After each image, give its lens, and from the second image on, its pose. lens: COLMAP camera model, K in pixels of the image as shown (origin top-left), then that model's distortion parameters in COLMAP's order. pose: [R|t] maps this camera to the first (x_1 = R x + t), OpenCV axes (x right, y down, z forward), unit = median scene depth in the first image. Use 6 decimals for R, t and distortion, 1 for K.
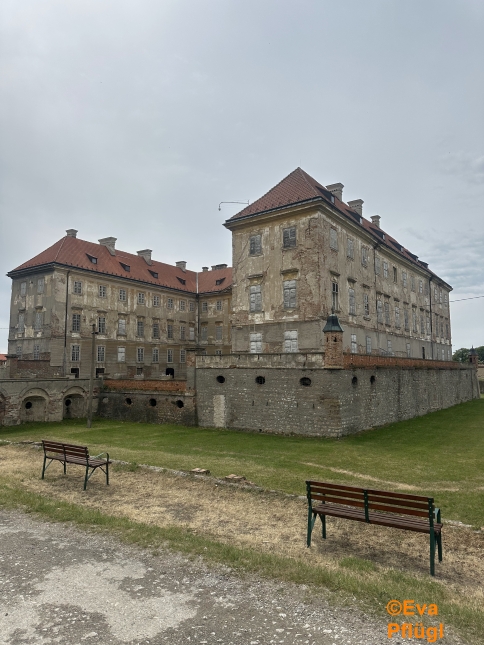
lens RADIAL K [[454.4, 0, 247.8], [0, 454.4, 321.6], [0, 0, 1]] dist [0.042756, -0.007241]
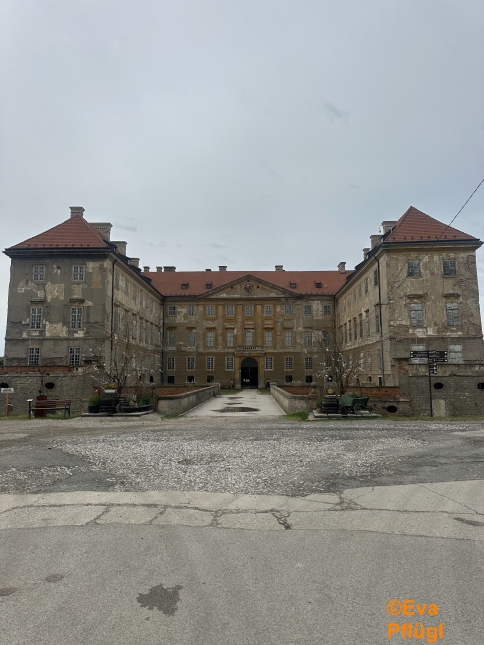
lens RADIAL K [[454.4, 0, 241.2], [0, 454.4, 323.2], [0, 0, 1]] dist [0.042756, -0.007241]
pose [[0.845722, 0.059955, 0.530245, -0.946536], [-0.053001, 0.998192, -0.028332, 0.024964], [-0.530985, -0.004142, 0.847371, 0.248482]]
